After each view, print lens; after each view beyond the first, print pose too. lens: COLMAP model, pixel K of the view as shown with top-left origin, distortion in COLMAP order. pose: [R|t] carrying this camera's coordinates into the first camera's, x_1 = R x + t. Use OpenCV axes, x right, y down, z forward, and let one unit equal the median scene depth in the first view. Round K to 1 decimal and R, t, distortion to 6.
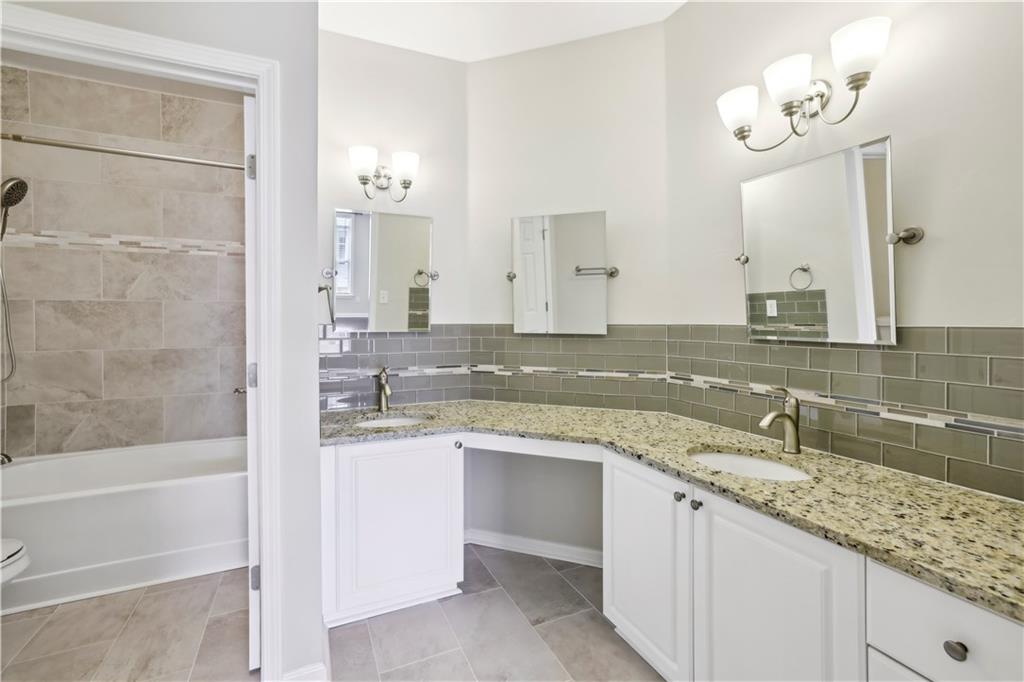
lens RADIAL K [[463.6, 0, 516.7], [0, 463.6, 323.4], [0, 0, 1]] dist [-0.009345, 0.005939]
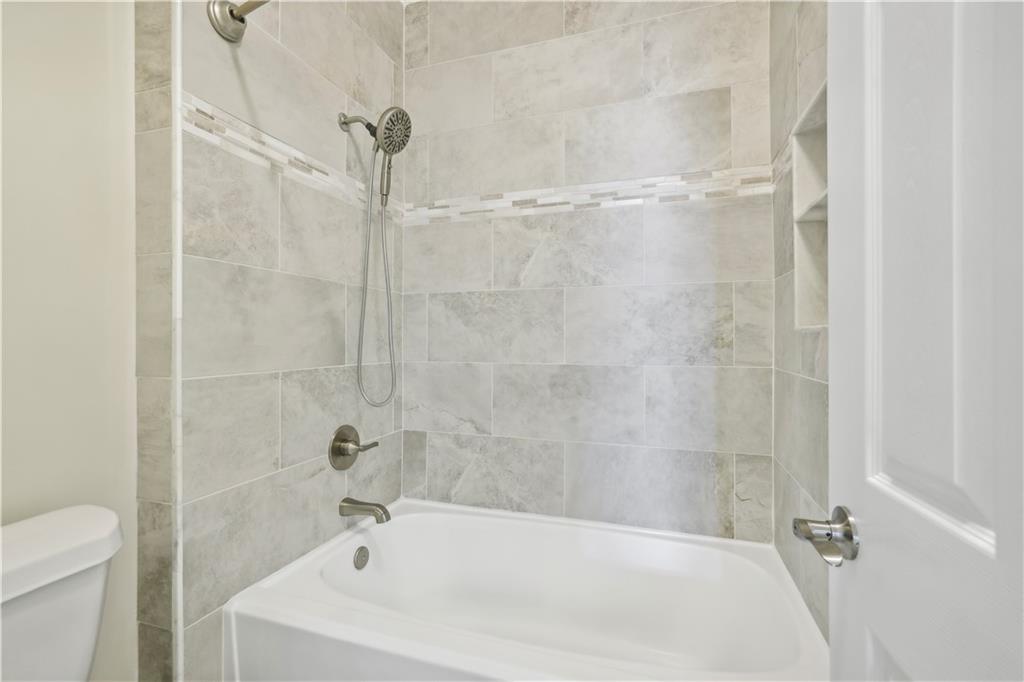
lens RADIAL K [[441.3, 0, 507.7], [0, 441.3, 339.0], [0, 0, 1]] dist [-0.012292, 0.000577]
pose [[0.734016, 0.005280, -0.679112, -0.420300], [-0.008953, 0.999958, -0.001902, 0.021960], [0.679073, 0.007476, 0.734032, 0.514841]]
